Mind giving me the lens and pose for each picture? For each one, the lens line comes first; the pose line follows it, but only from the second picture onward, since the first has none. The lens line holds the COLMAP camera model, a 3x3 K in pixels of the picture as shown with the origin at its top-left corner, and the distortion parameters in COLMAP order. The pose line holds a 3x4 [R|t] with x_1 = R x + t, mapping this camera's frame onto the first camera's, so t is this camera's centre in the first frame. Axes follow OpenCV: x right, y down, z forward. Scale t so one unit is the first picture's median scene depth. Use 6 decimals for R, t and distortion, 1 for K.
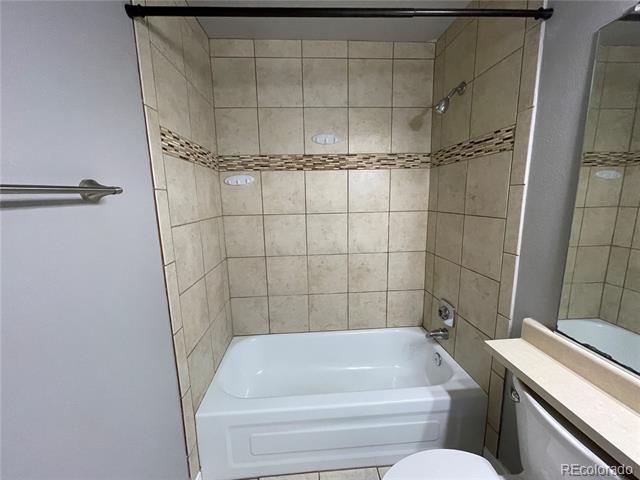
lens RADIAL K [[256.9, 0, 316.7], [0, 256.9, 241.8], [0, 0, 1]] dist [-0.002746, 0.000663]
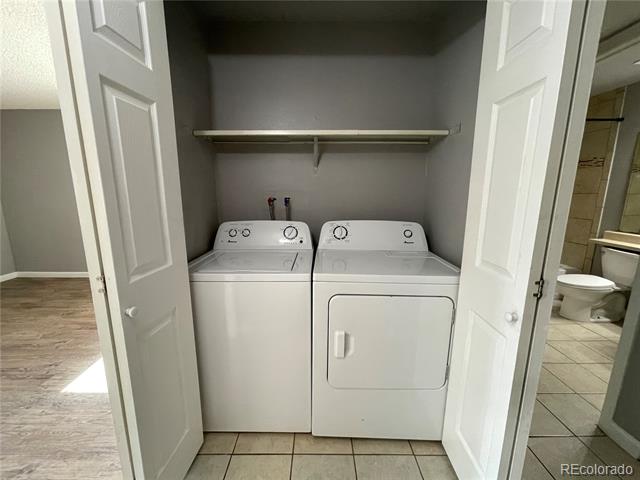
lens RADIAL K [[256.9, 0, 320.9], [0, 256.9, 238.4], [0, 0, 1]] dist [-0.002746, 0.000663]
pose [[0.997033, 0.040206, -0.065643, -1.154703], [-0.039520, 0.999150, 0.011719, 0.277317], [0.066058, -0.009090, 0.997774, -1.093055]]
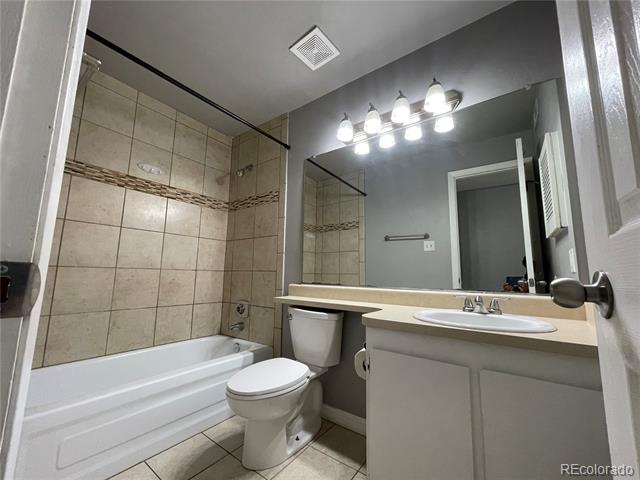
lens RADIAL K [[256.9, 0, 313.8], [0, 256.9, 240.8], [0, 0, 1]] dist [-0.002746, 0.000663]
pose [[0.652242, 0.135887, 0.745731, -0.310346], [0.093181, 0.961965, -0.256788, 0.294530], [-0.752262, 0.236976, 0.614772, -0.220471]]
